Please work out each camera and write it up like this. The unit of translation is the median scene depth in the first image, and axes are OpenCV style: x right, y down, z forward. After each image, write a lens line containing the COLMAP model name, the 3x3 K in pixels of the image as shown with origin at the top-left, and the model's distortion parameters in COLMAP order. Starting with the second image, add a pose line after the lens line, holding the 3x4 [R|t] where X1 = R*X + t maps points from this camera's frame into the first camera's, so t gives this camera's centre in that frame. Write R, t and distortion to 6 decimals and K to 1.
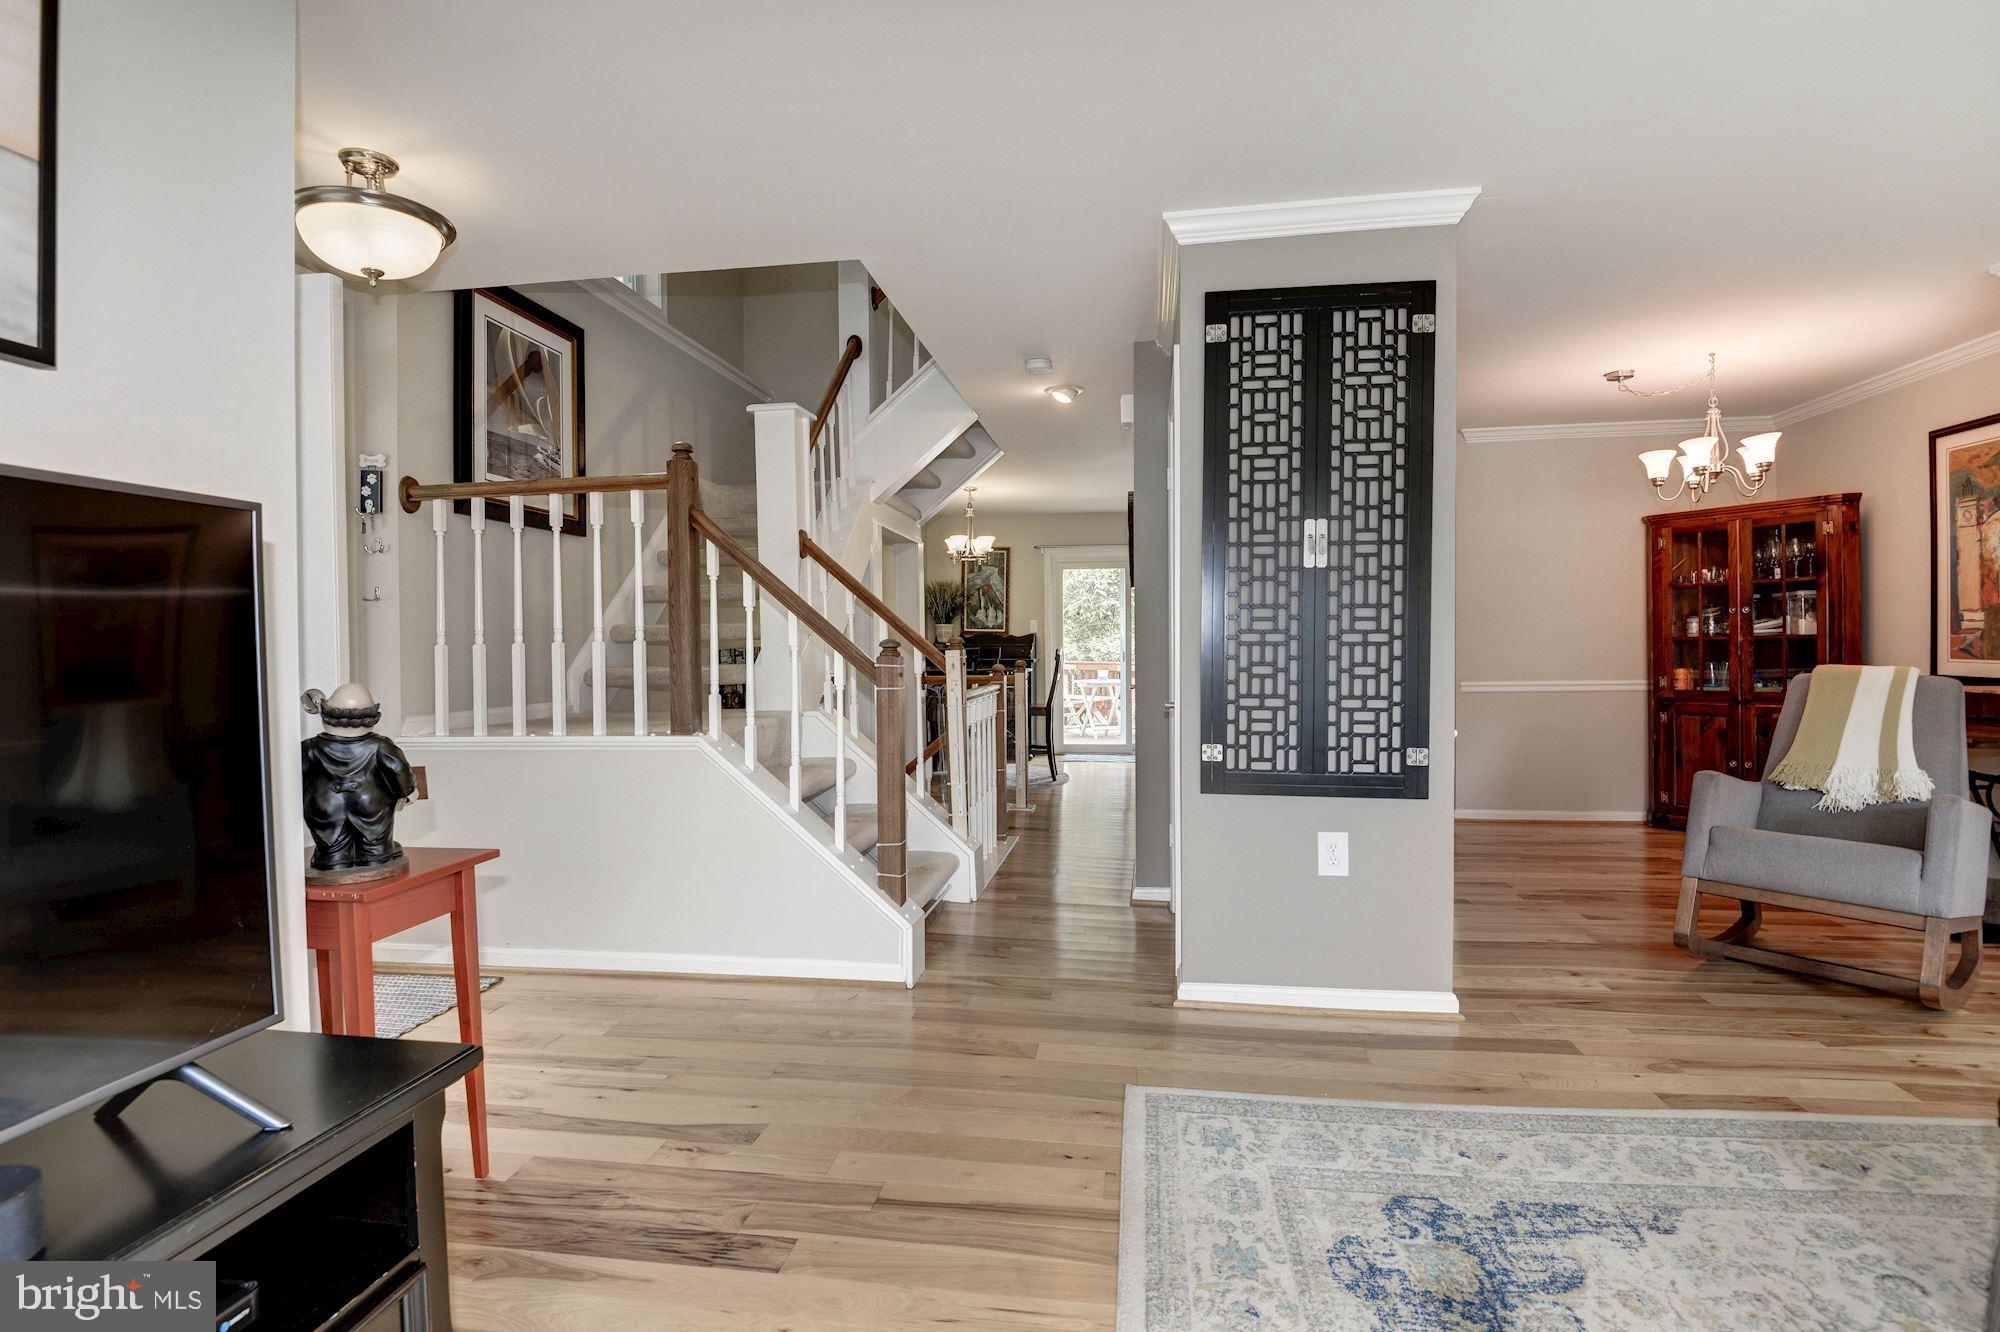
lens RADIAL K [[950.8, 0, 1010.6], [0, 950.8, 662.5], [0, 0, 1]] dist [0.000831, -0.014146]
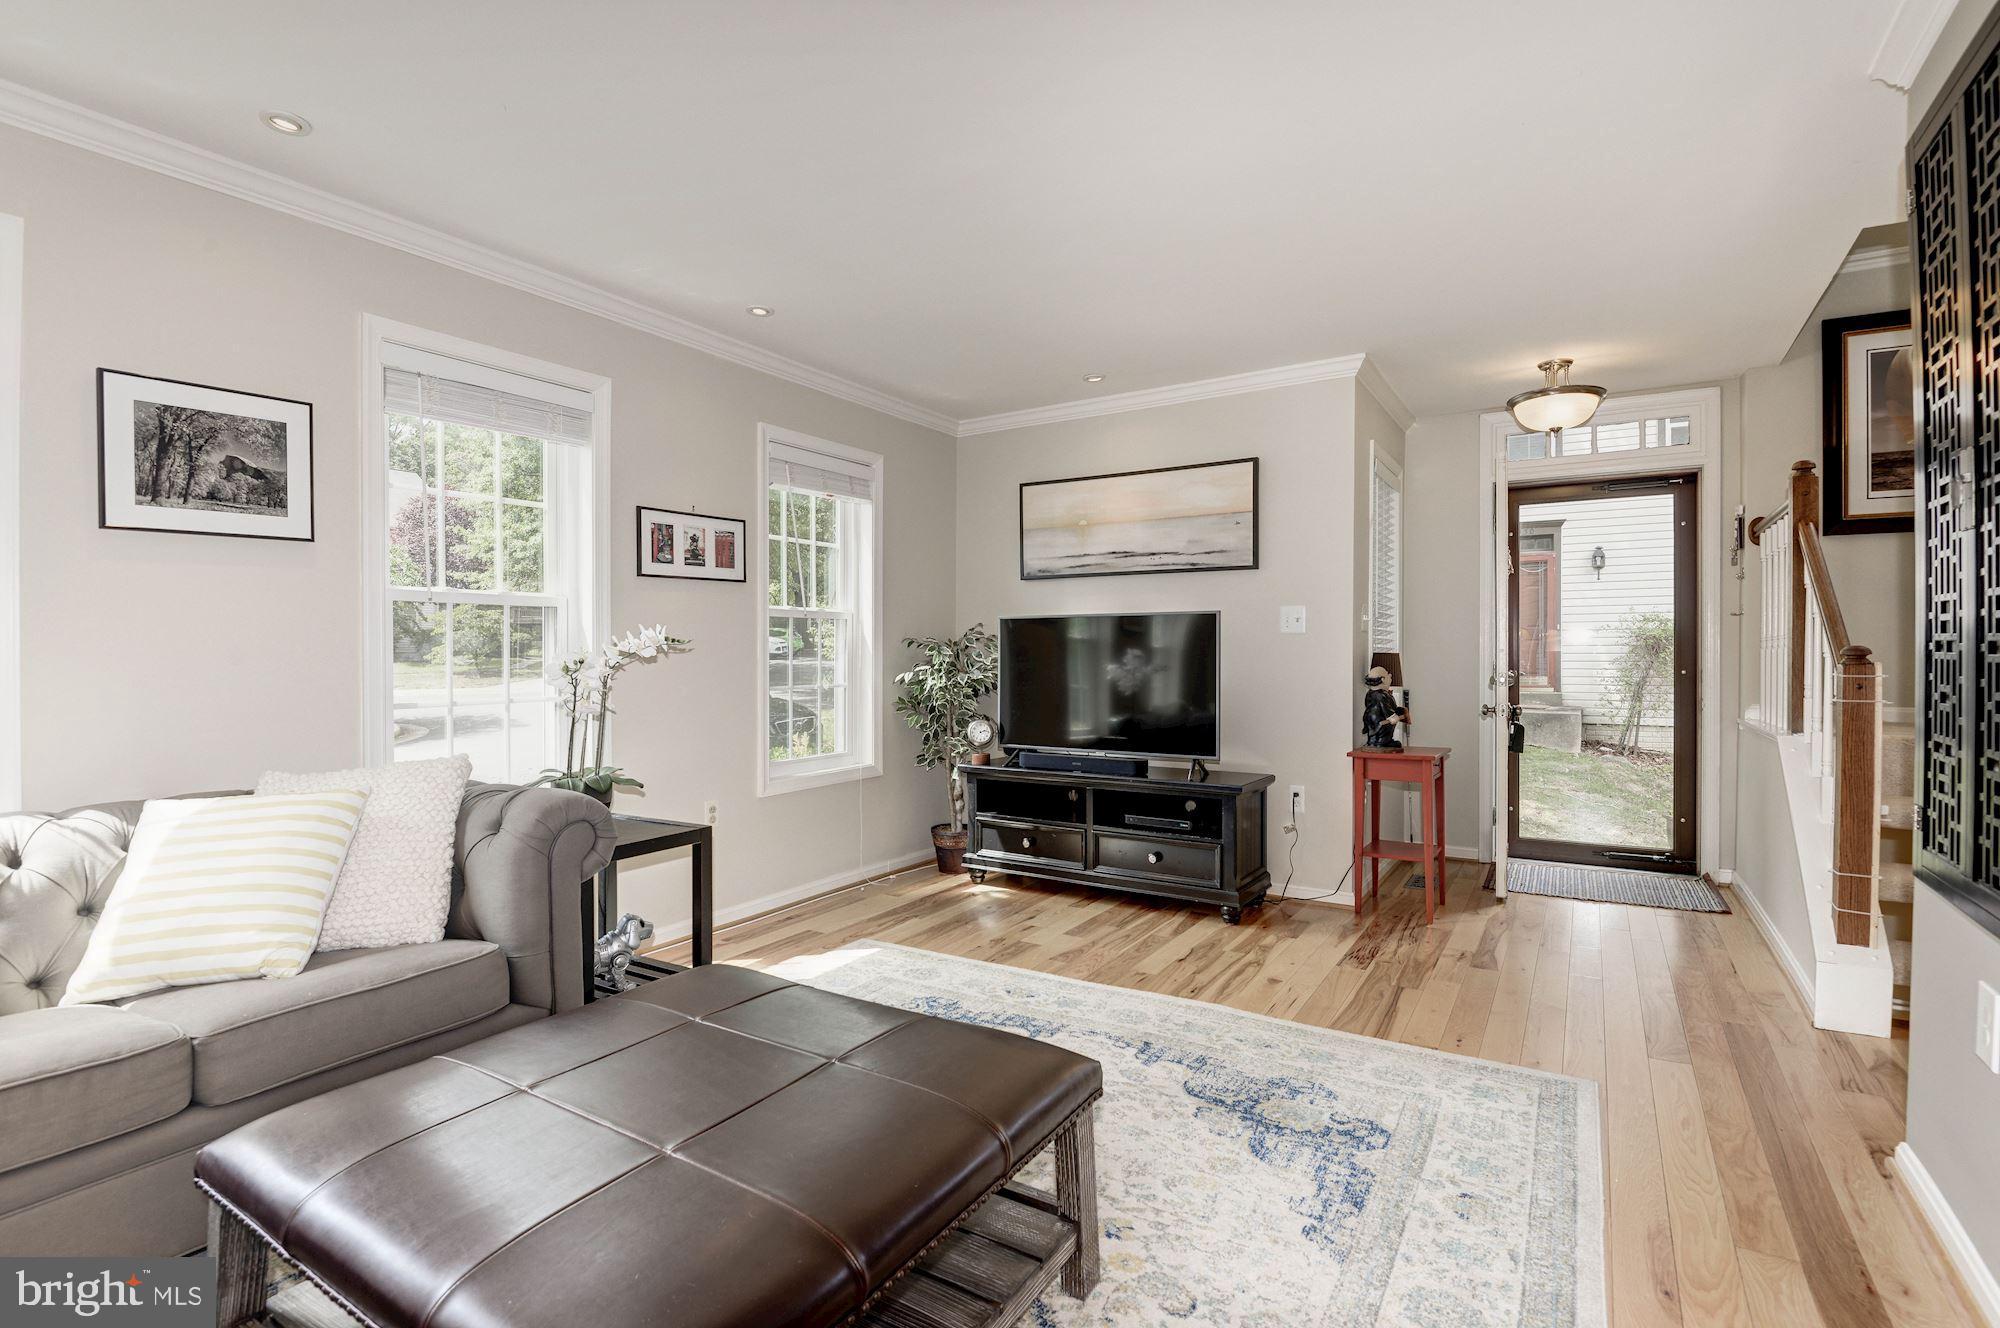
lens RADIAL K [[919.7, 0, 1020.1], [0, 919.7, 656.9], [0, 0, 1]] dist [-0.000295, -0.014731]
pose [[-0.395888, 0.006918, -0.918273, 0.737946], [-0.019956, 0.999671, 0.016135, -0.009307], [0.918082, 0.024712, -0.395620, 0.469345]]
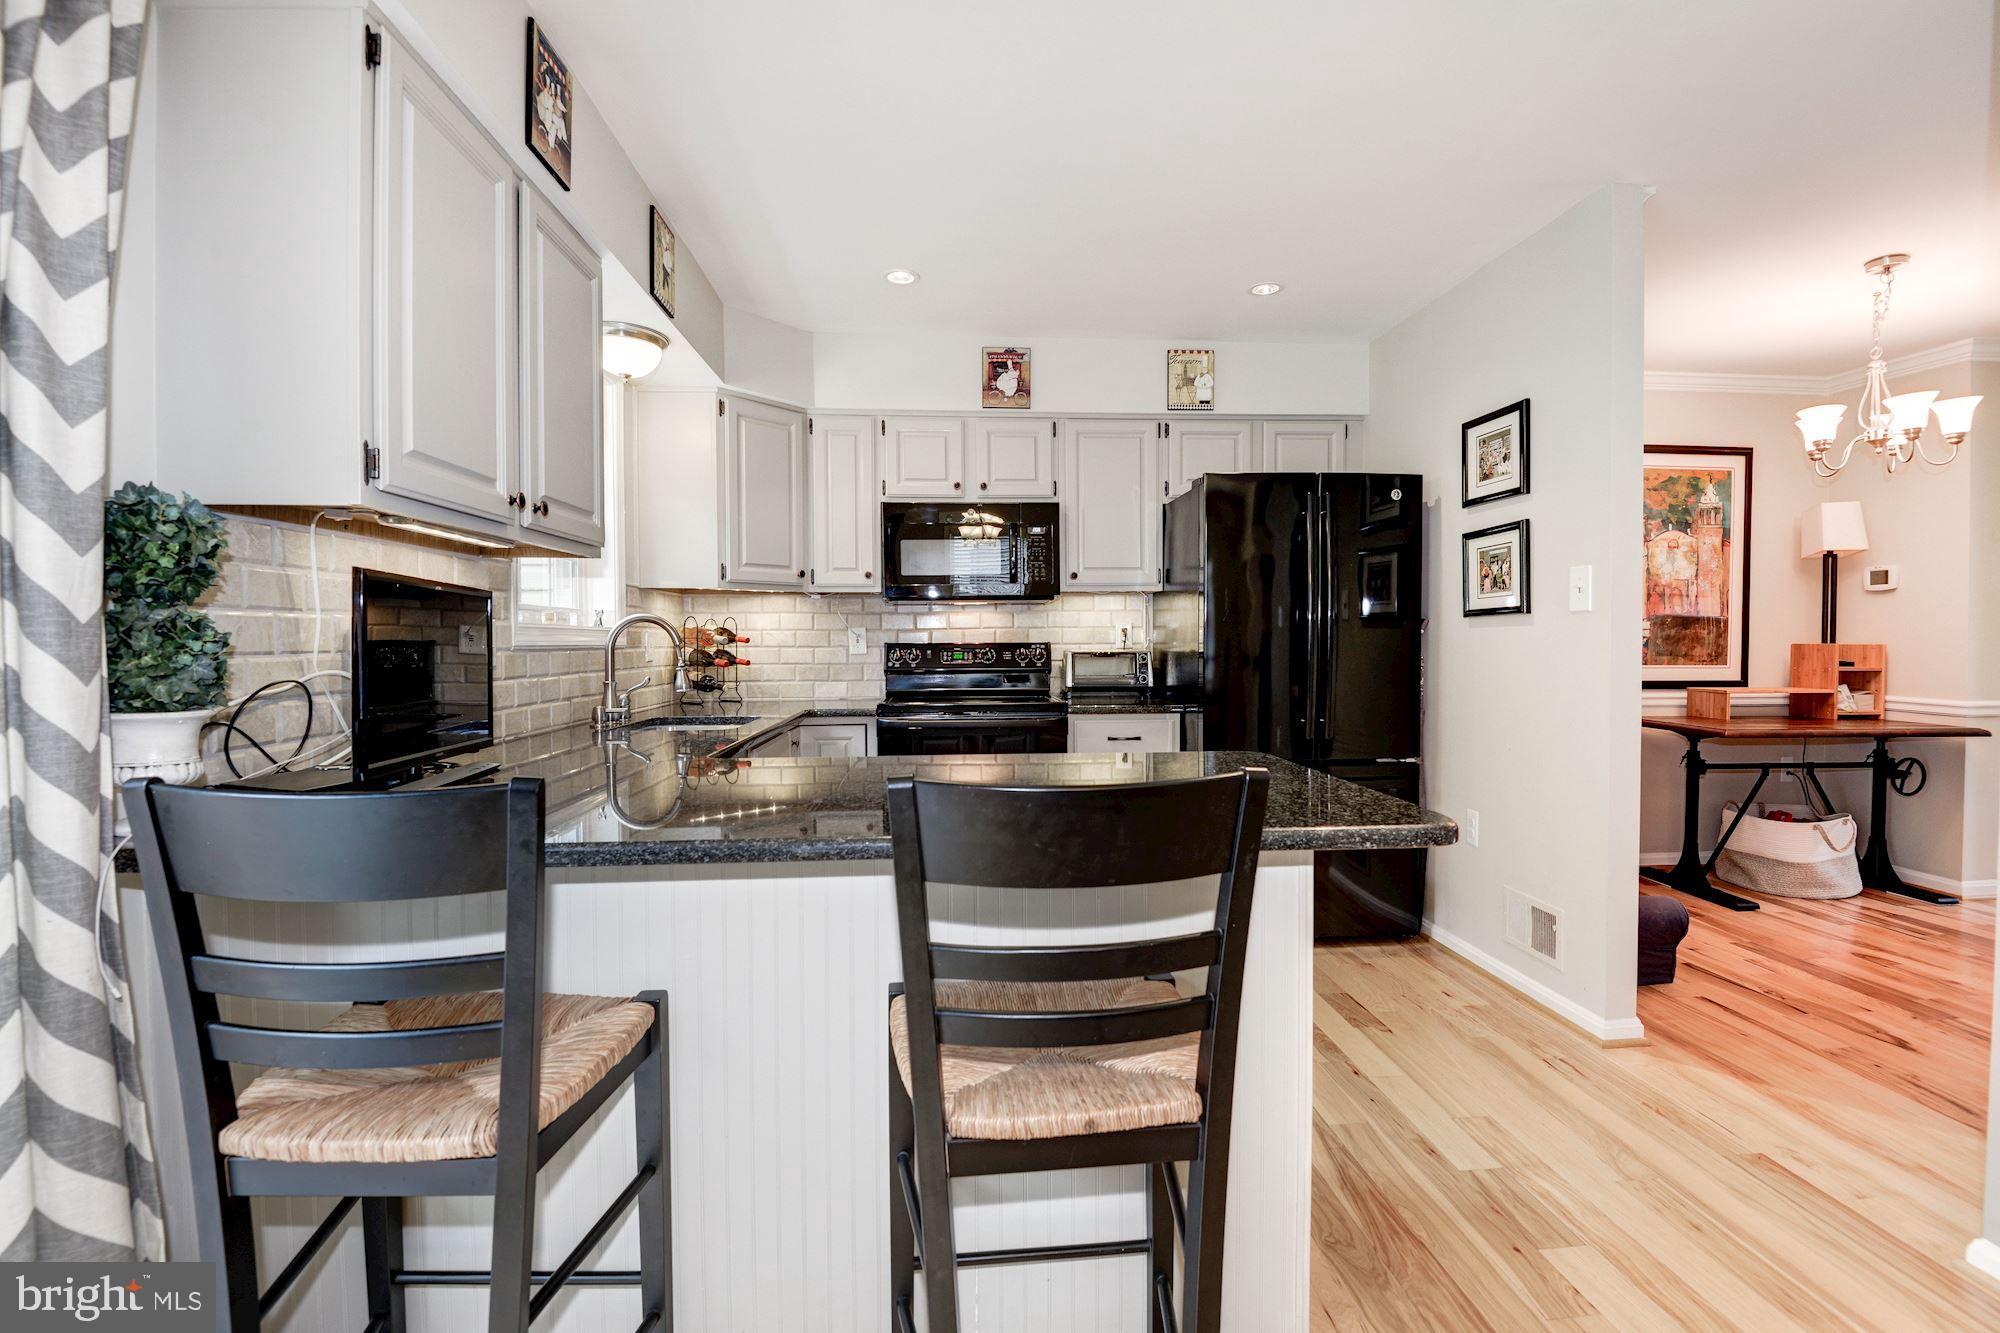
lens RADIAL K [[919.7, 0, 1020.1], [0, 919.7, 659.4], [0, 0, 1]] dist [-0.000295, -0.014731]
pose [[-0.235339, -0.004647, 0.971902, 0.158789], [0.027574, 0.999554, 0.011456, -0.040728], [-0.971522, 0.029496, -0.235106, 1.909696]]
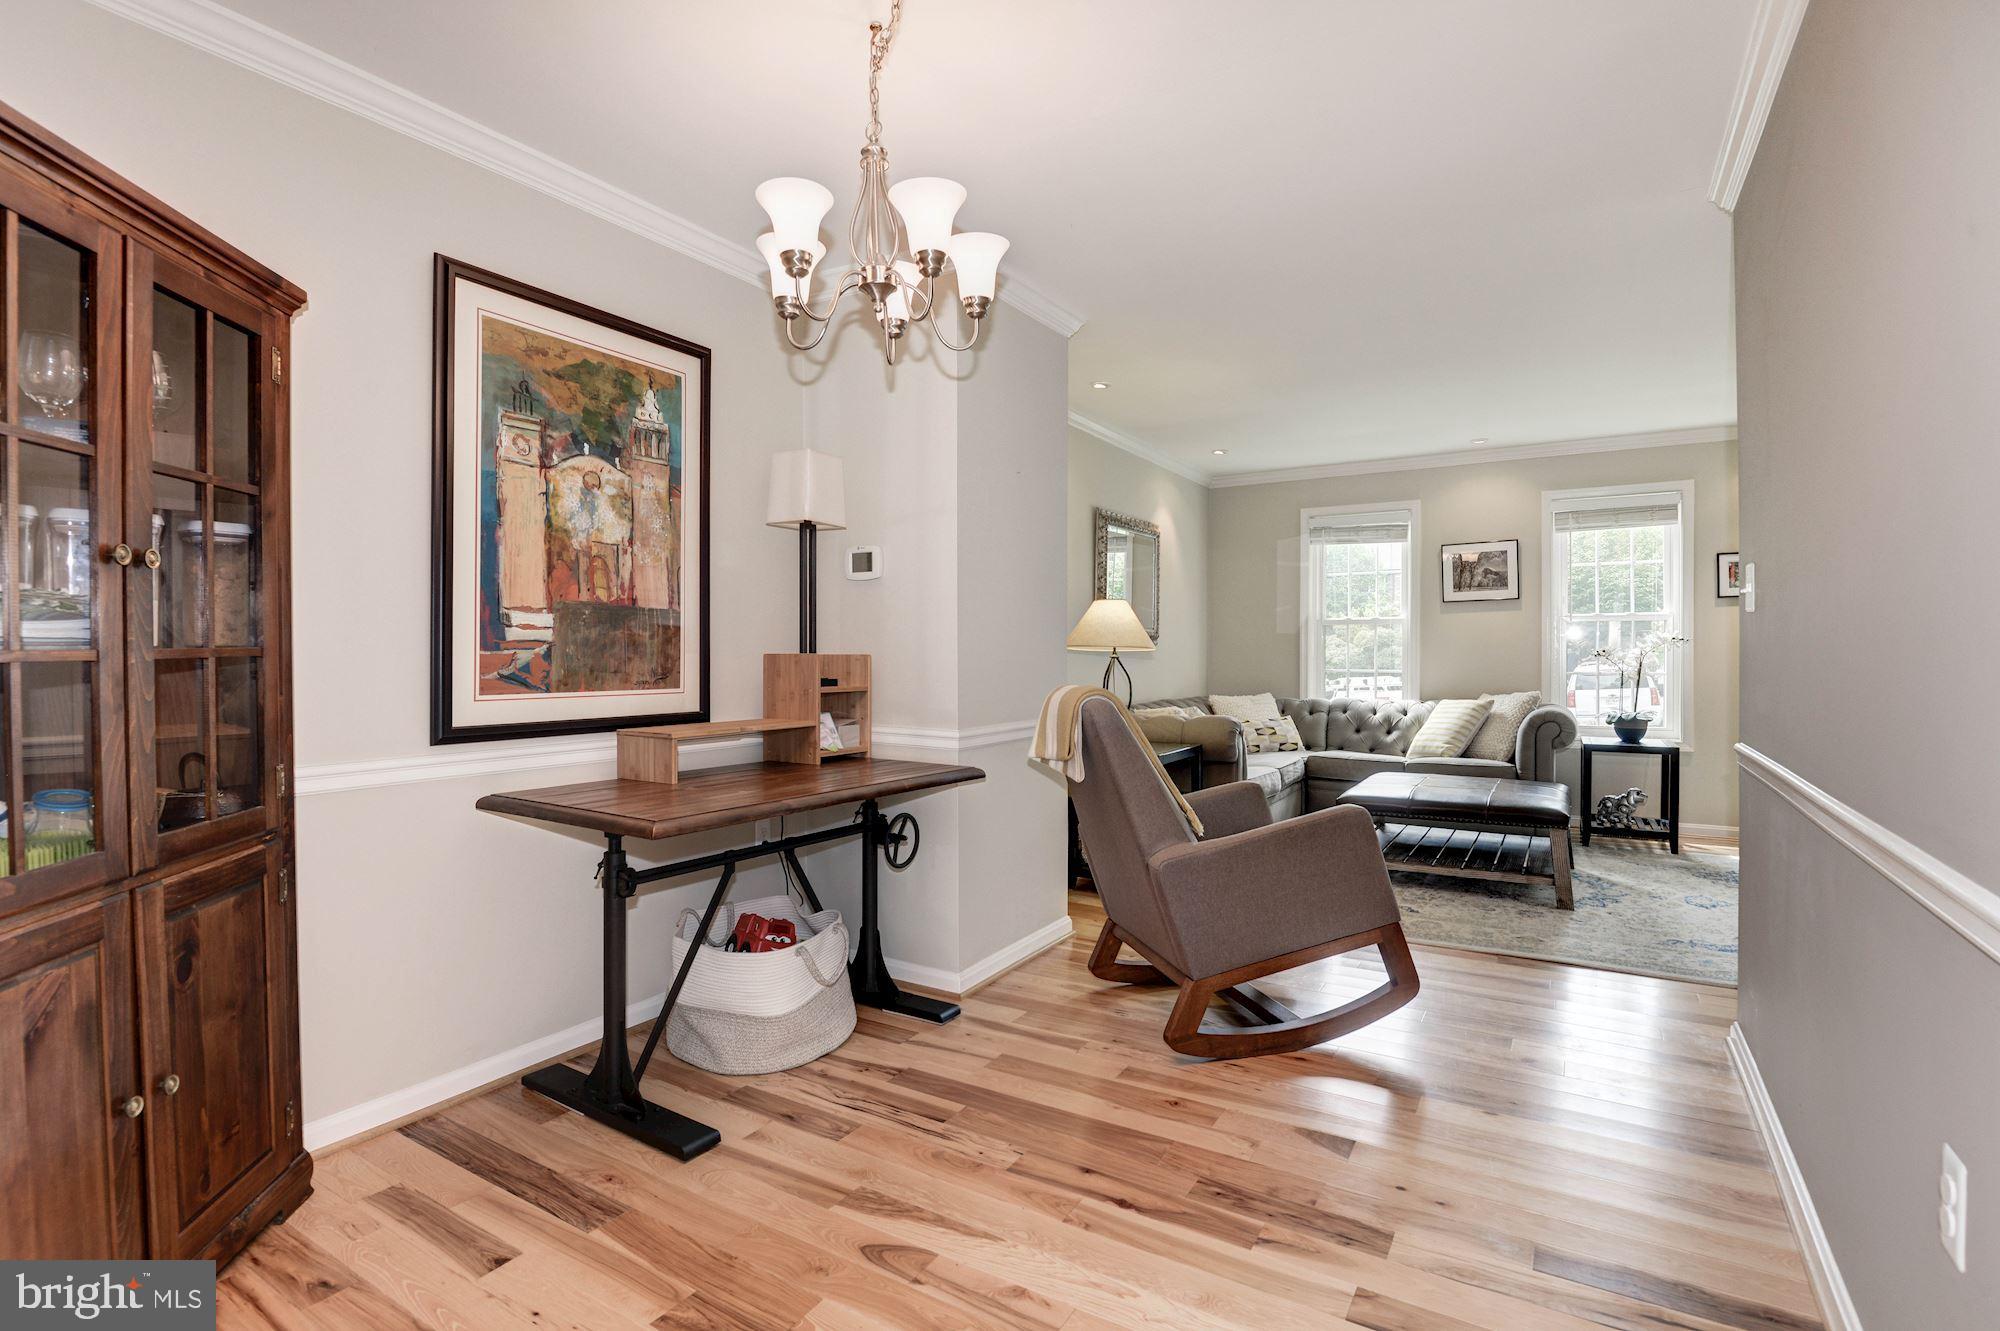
lens RADIAL K [[950.8, 0, 1010.6], [0, 950.8, 662.0], [0, 0, 1]] dist [0.000831, -0.014146]
pose [[-0.924023, 0.014558, 0.382059, 0.512333], [0.025487, 0.999397, 0.023561, -0.028596], [-0.381486, 0.031509, -0.923838, 1.408171]]
